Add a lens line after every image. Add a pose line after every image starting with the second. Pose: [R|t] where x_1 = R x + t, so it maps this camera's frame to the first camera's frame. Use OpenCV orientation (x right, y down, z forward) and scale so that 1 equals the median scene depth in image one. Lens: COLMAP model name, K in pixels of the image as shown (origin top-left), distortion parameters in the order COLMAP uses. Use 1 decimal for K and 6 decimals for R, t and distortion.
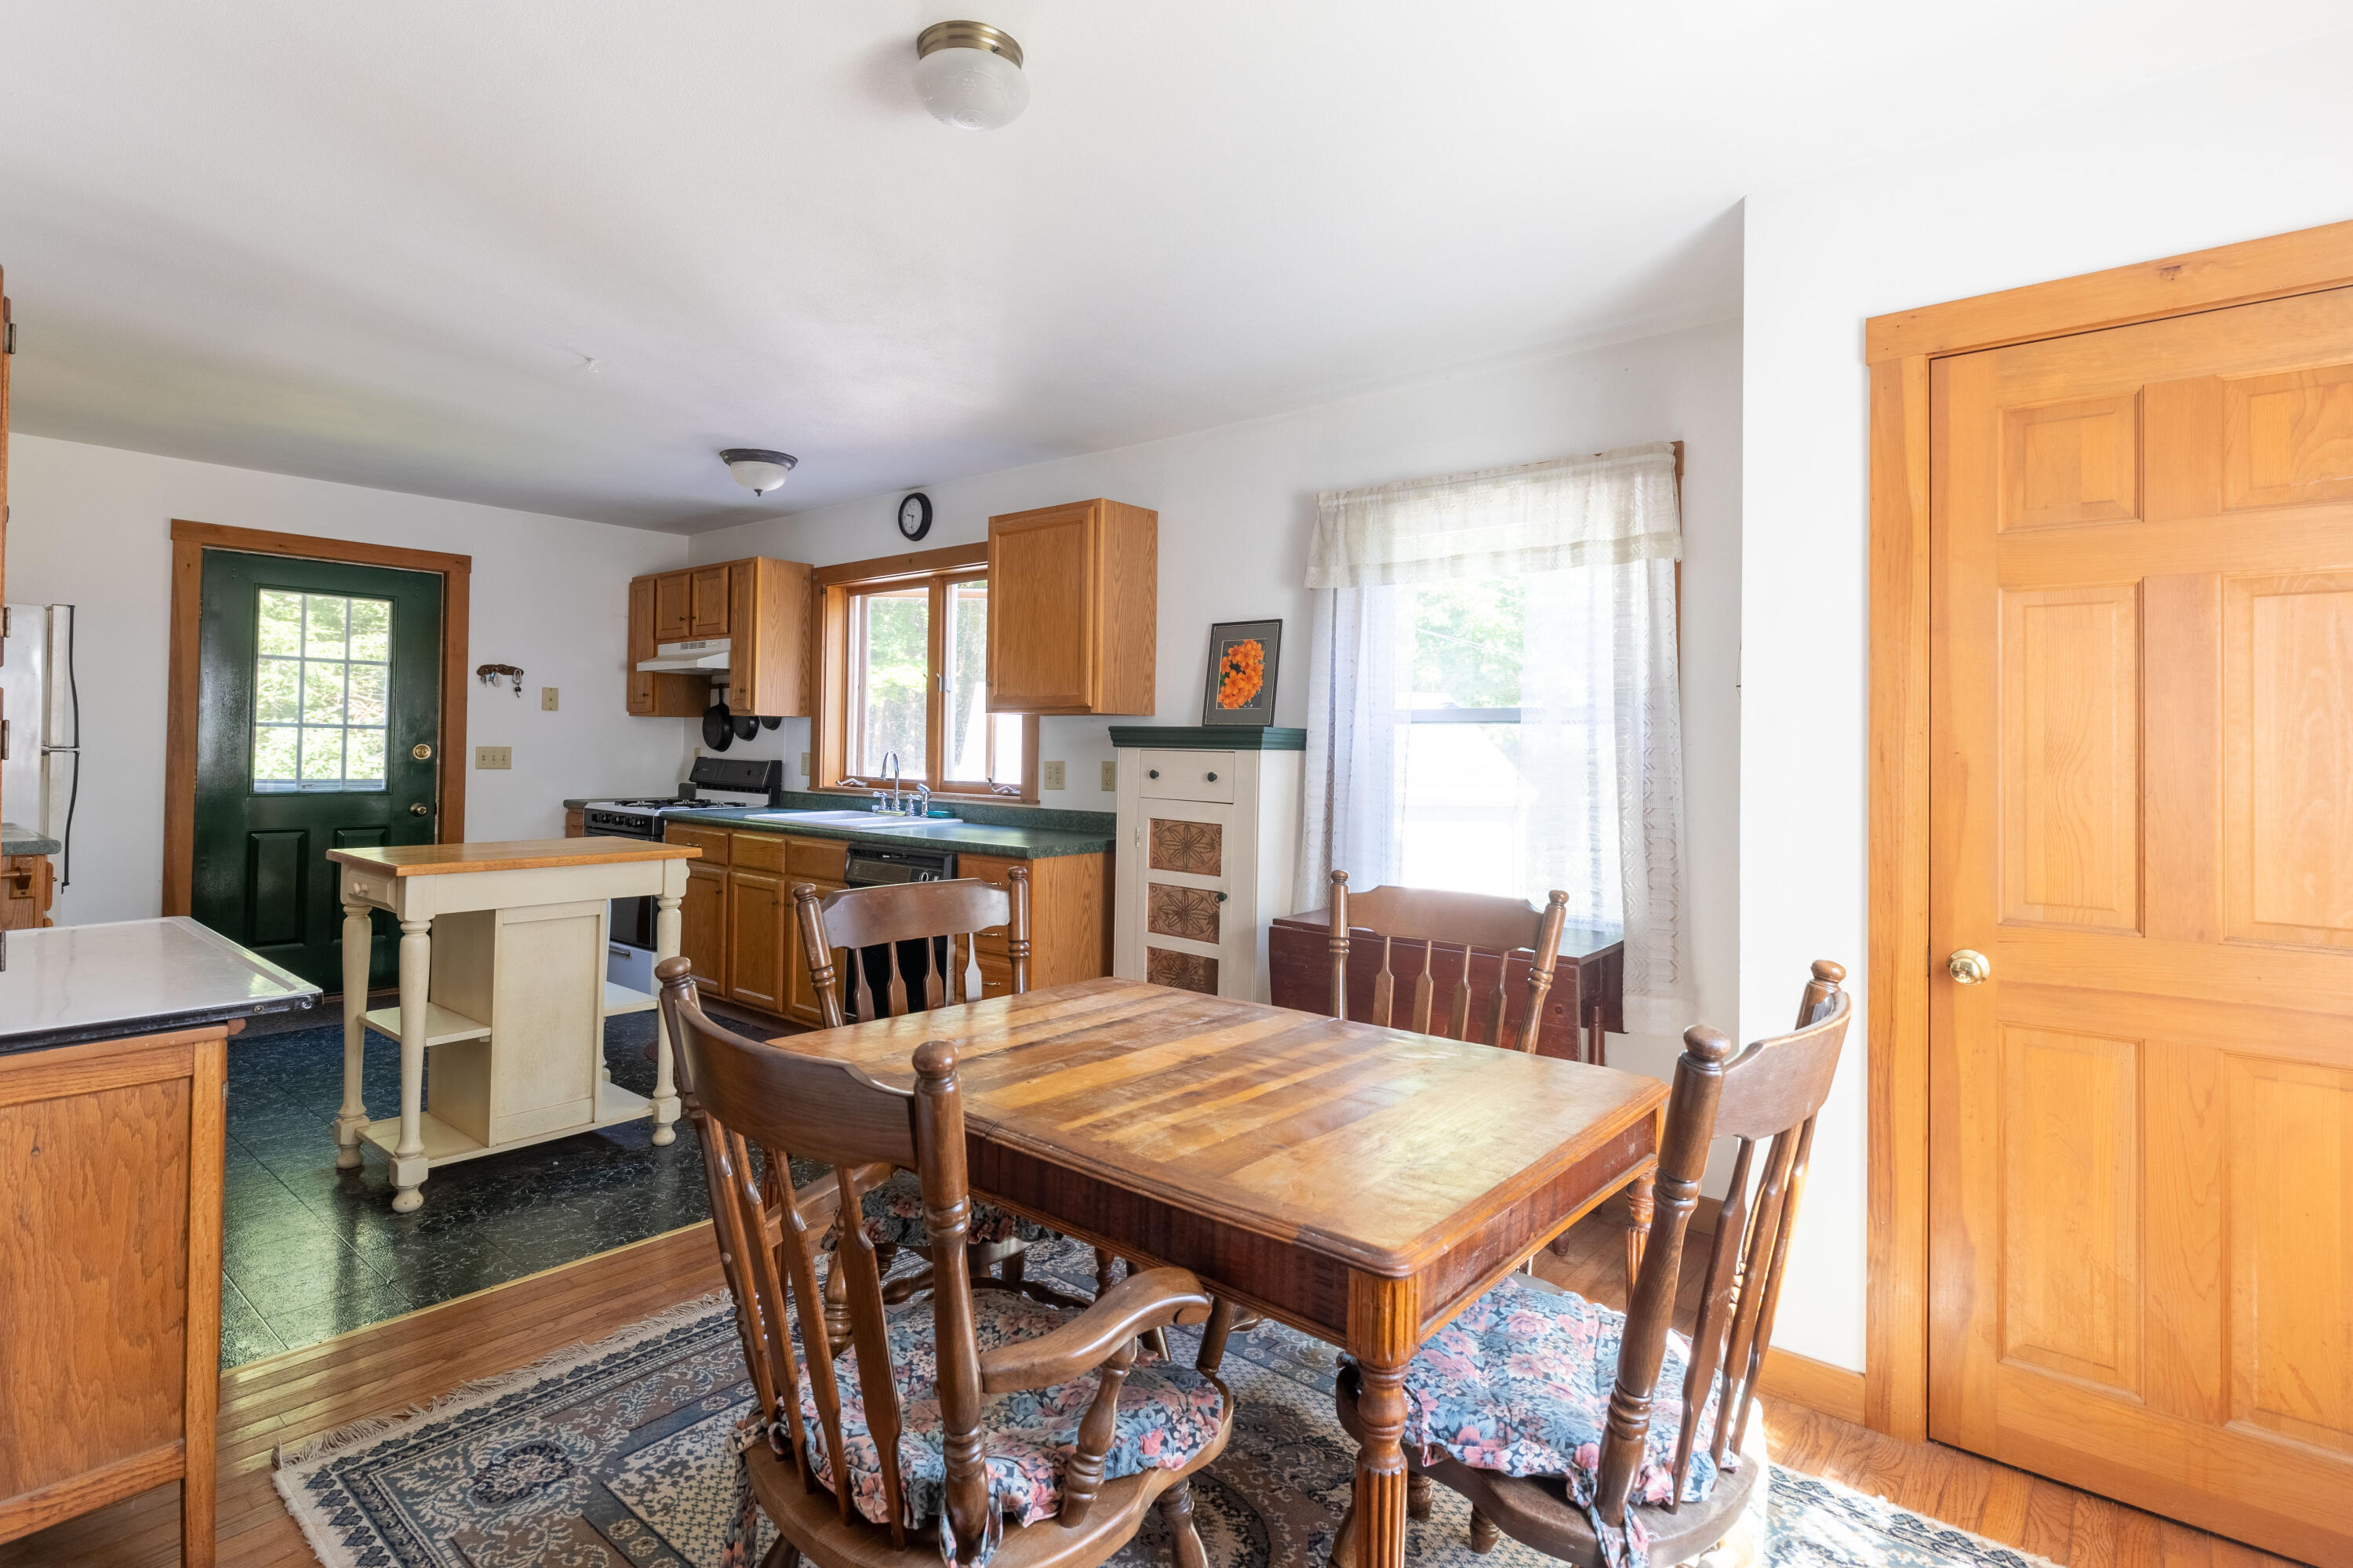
lens RADIAL K [[1166.1, 0, 1195.0], [0, 1166.1, 724.8], [0, 0, 1]] dist [0.000698, -0.001510]
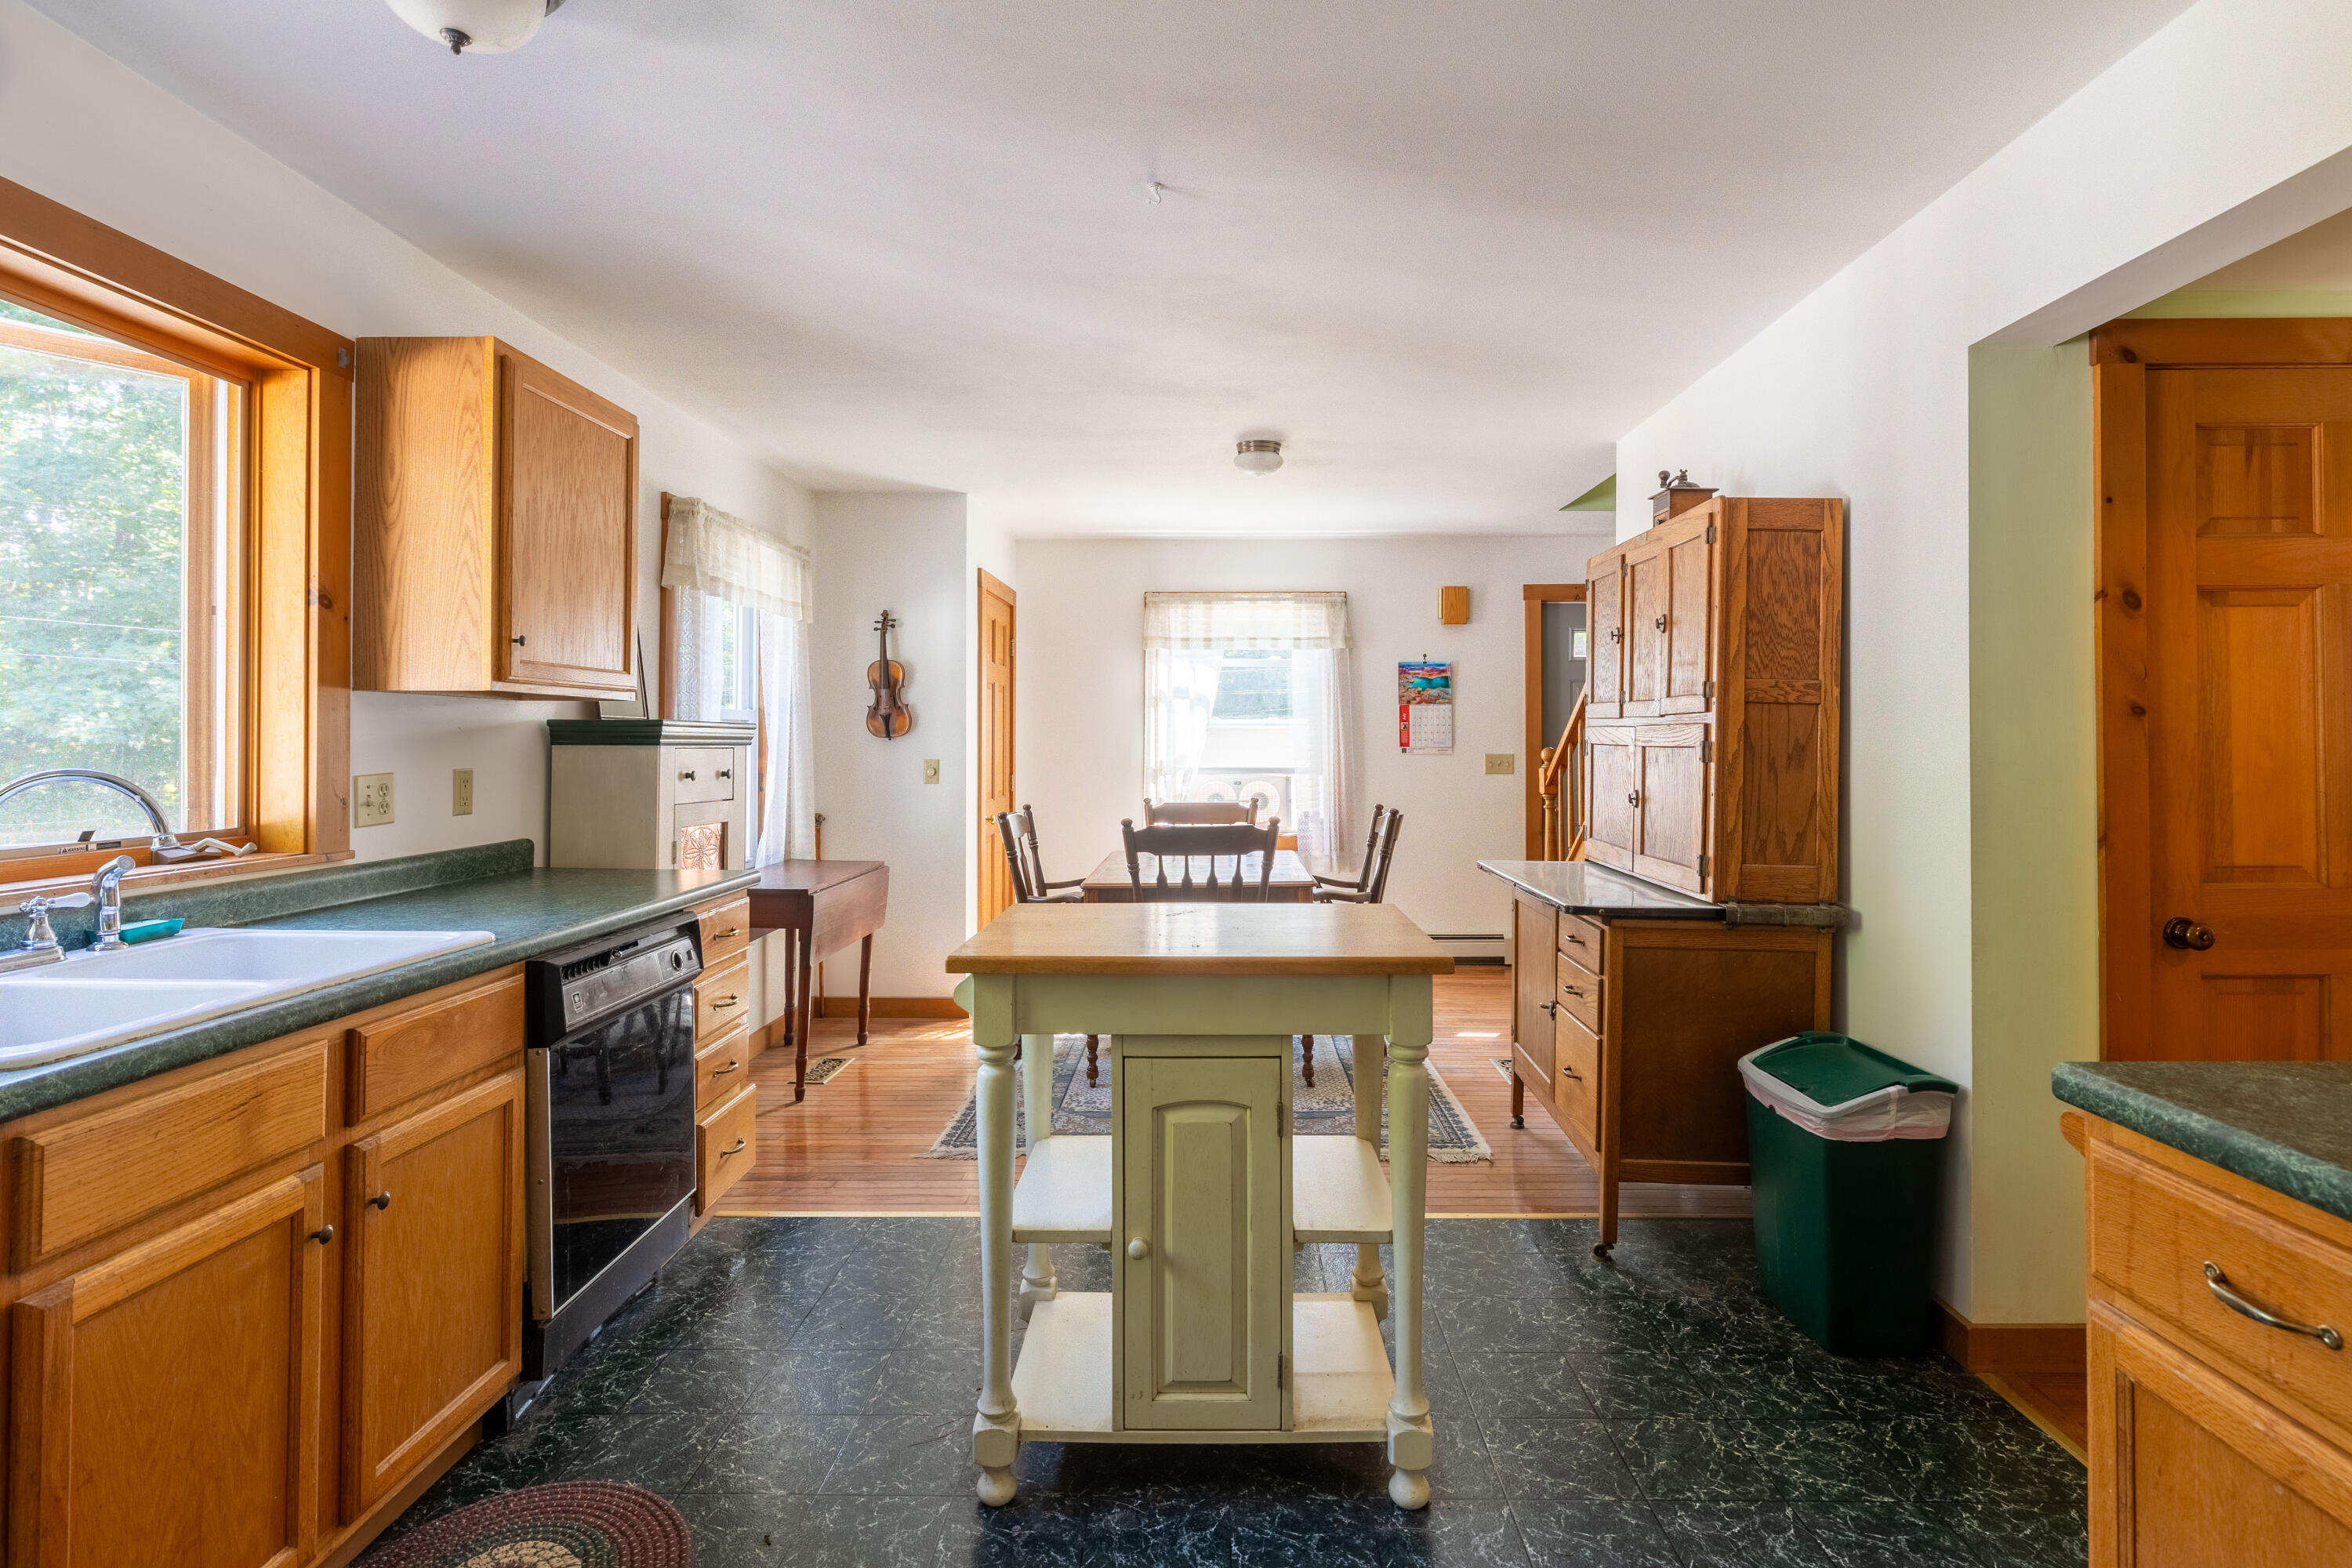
lens RADIAL K [[1165.6, 0, 1209.6], [0, 1165.6, 739.8], [0, 0, 1]] dist [0.000698, -0.001510]
pose [[-0.640311, -0.011210, 0.768034, -0.684846], [-0.020398, 0.999789, -0.002413, 0.007320], [-0.767845, -0.017211, -0.640405, 0.907117]]
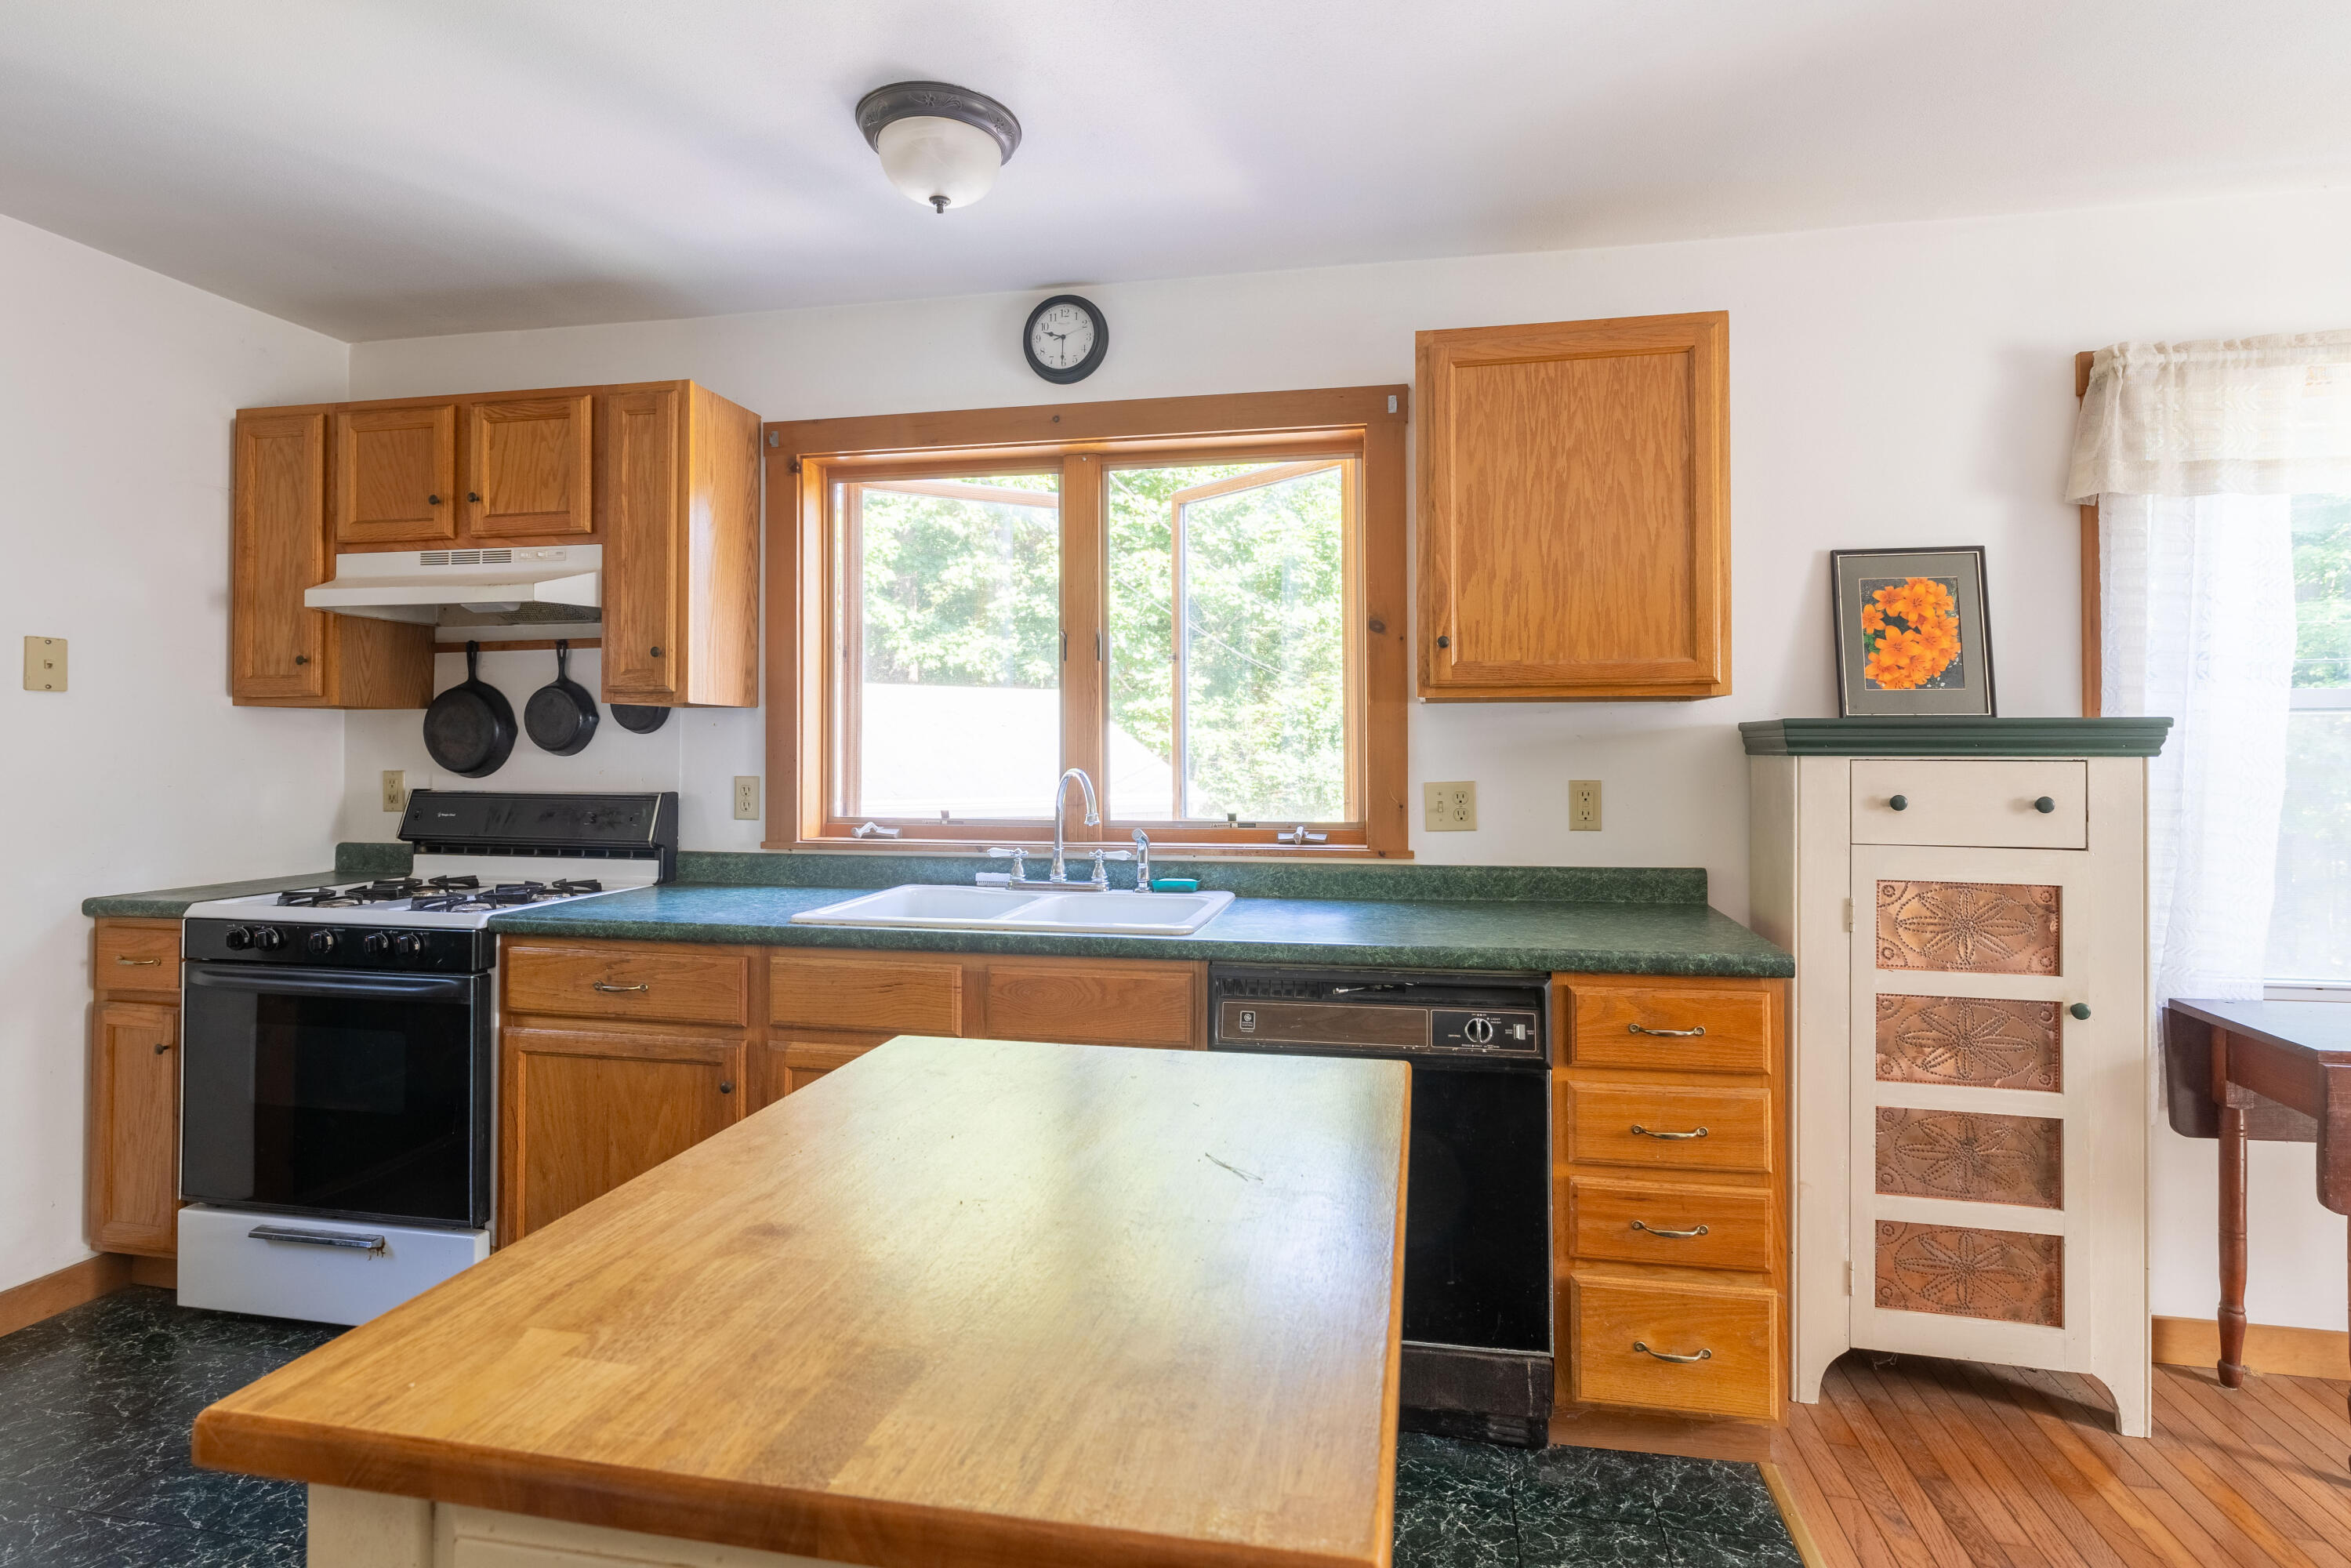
lens RADIAL K [[1165.1, 0, 1192.3], [0, 1165.1, 733.3], [0, 0, 1]] dist [0.000698, -0.001510]
pose [[0.877839, -0.007956, 0.478890, -0.437071], [0.004995, 0.999960, 0.007457, 0.001995], [-0.478930, -0.004154, 0.877843, 0.480834]]
